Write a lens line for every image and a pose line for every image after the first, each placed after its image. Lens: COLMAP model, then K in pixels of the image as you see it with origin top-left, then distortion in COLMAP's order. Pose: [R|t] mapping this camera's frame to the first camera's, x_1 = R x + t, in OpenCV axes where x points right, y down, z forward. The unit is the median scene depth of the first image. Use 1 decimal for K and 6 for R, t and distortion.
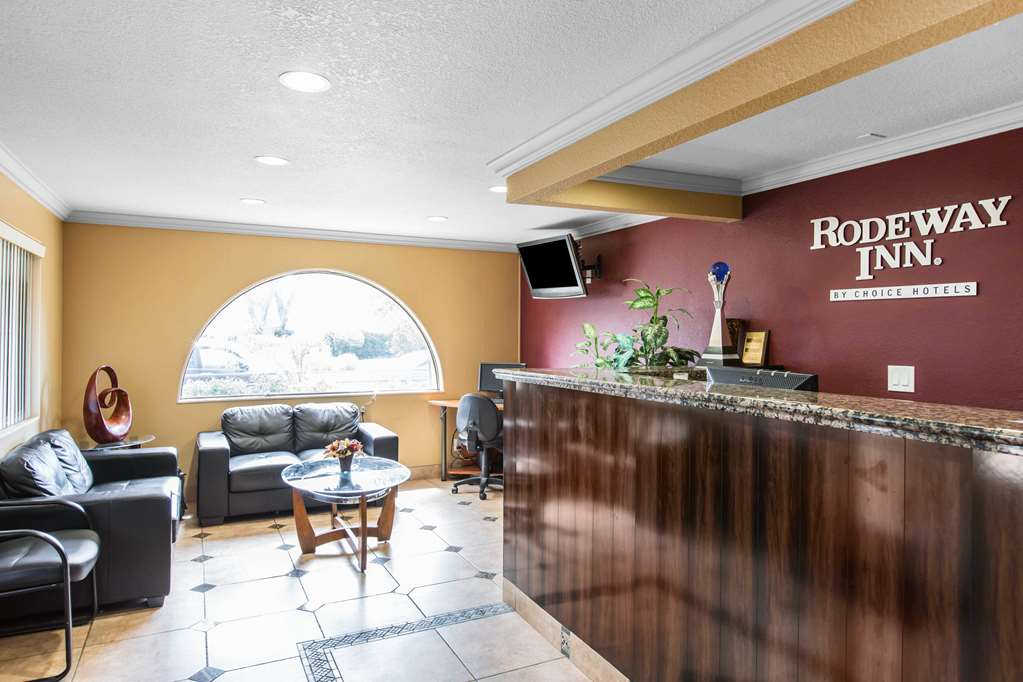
lens RADIAL K [[658.0, 0, 512.4], [0, 658.0, 334.4], [0, 0, 1]] dist [0.005457, 0.001796]
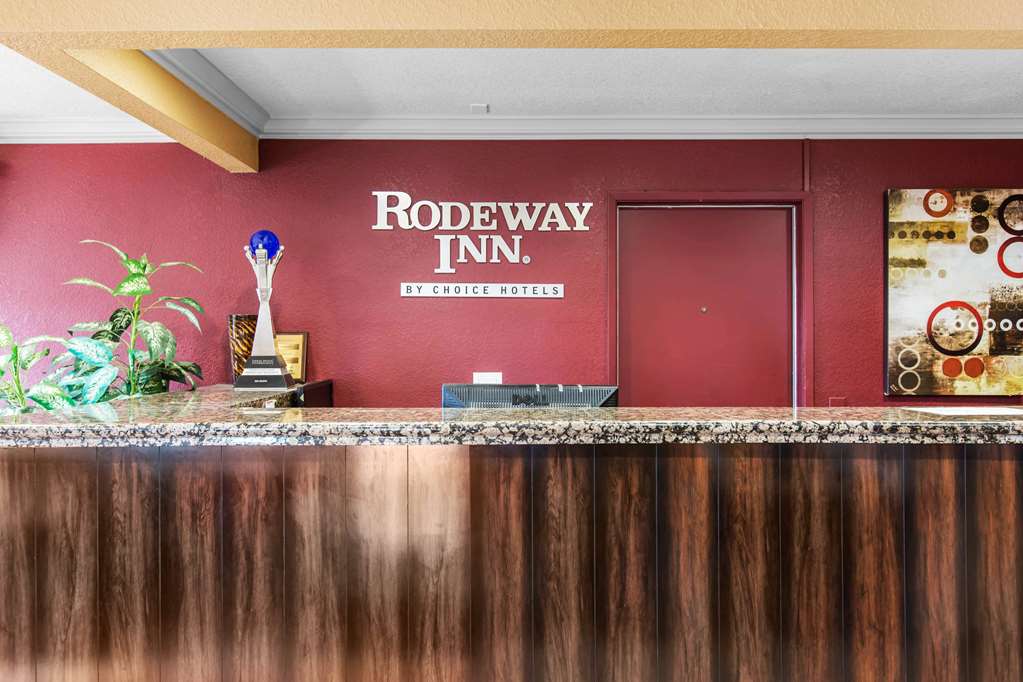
lens RADIAL K [[765.8, 0, 512.4], [0, 765.8, 341.4], [0, 0, 1]] dist [0.005086, -0.011021]
pose [[0.424286, -0.008326, 0.905490, -0.339920], [0.004430, 0.999965, 0.007119, -0.001714], [-0.905518, 0.000991, 0.424308, 0.529068]]
